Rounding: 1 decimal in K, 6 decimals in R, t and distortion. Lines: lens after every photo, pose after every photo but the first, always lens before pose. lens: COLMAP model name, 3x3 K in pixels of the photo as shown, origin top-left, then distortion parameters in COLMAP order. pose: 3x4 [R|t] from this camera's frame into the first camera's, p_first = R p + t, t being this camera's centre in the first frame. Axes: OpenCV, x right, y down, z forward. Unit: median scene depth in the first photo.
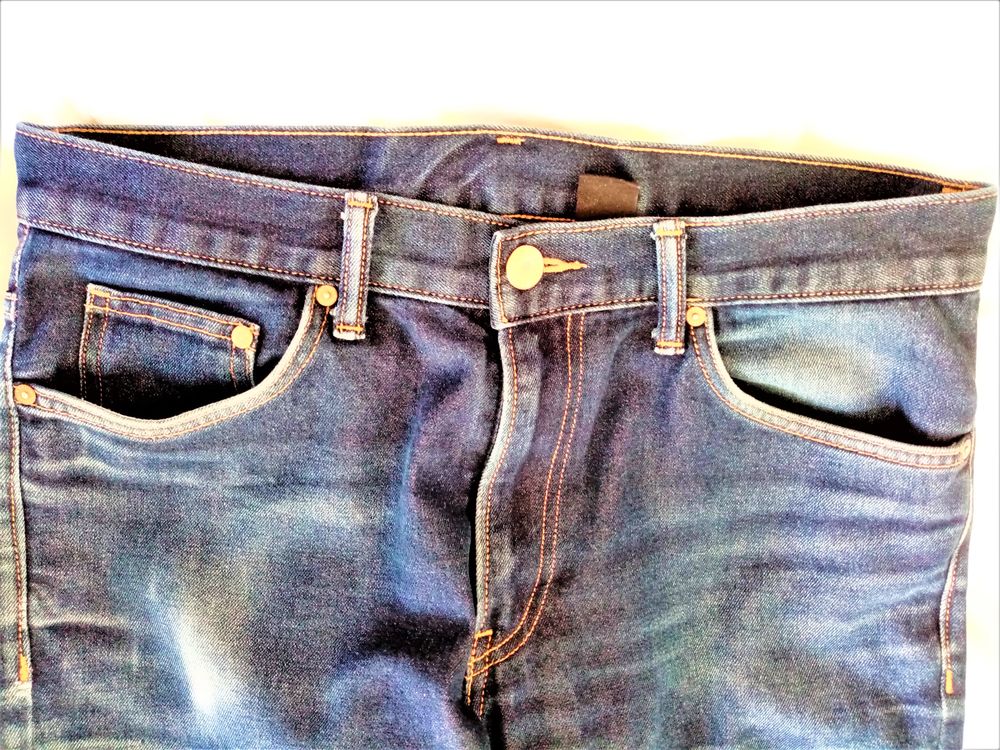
lens RADIAL K [[756.9, 0, 480.8], [0, 756.9, 373.6], [0, 0, 1]] dist [0.061137, -0.126361]
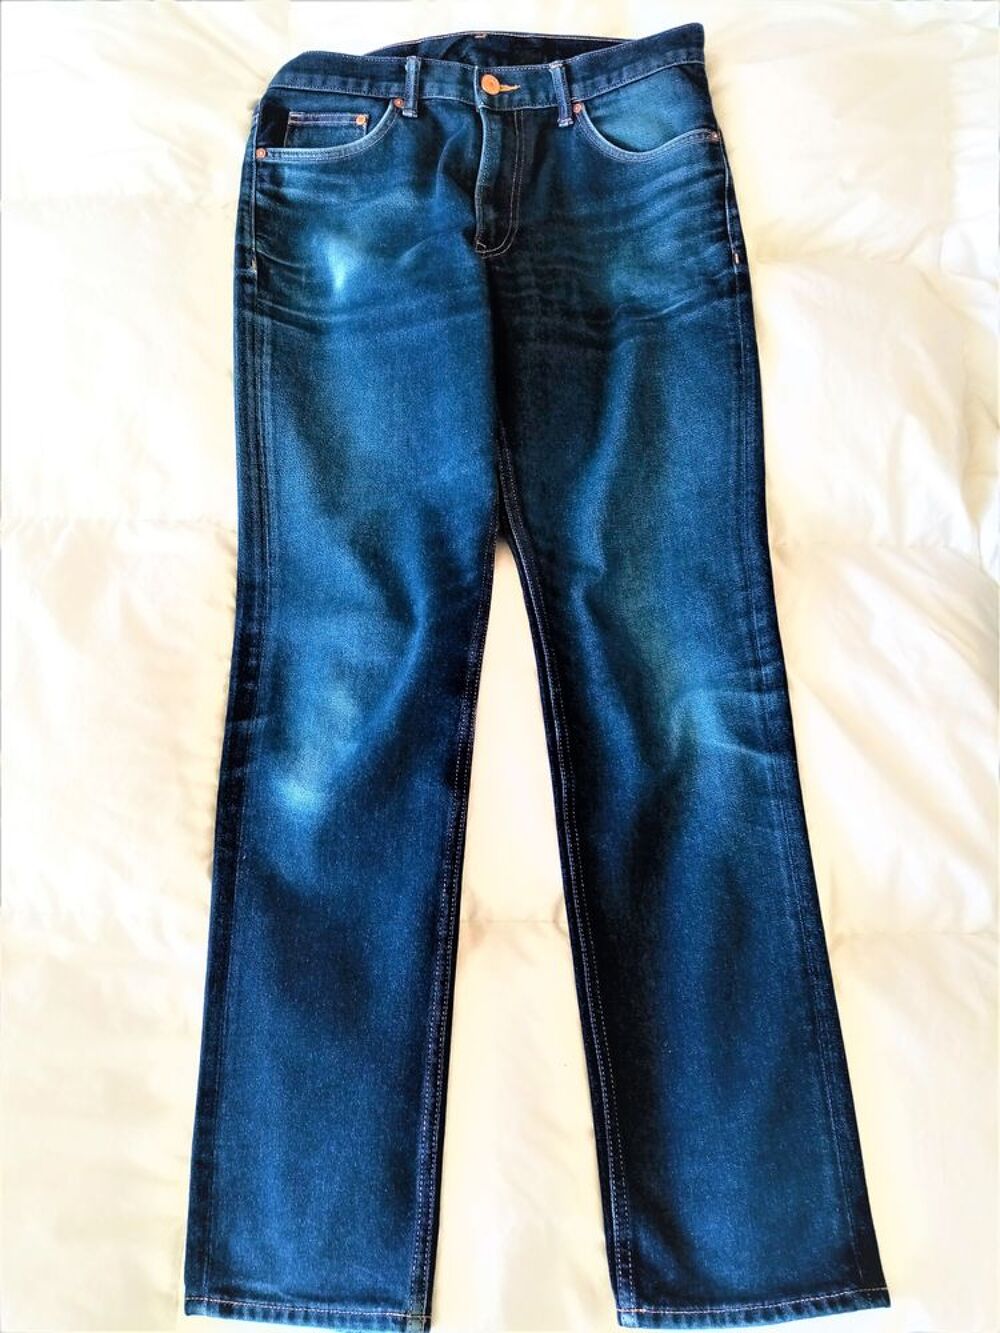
lens RADIAL K [[1003.1, 0, 500.0], [0, 1003.1, 666.5], [0, 0, 1]] dist [0.001490, 0.001685]
pose [[0.995487, -0.075937, -0.056911, 0.120712], [0.053087, 0.942730, -0.329305, 2.312928], [0.078658, 0.324798, 0.942507, -1.119698]]
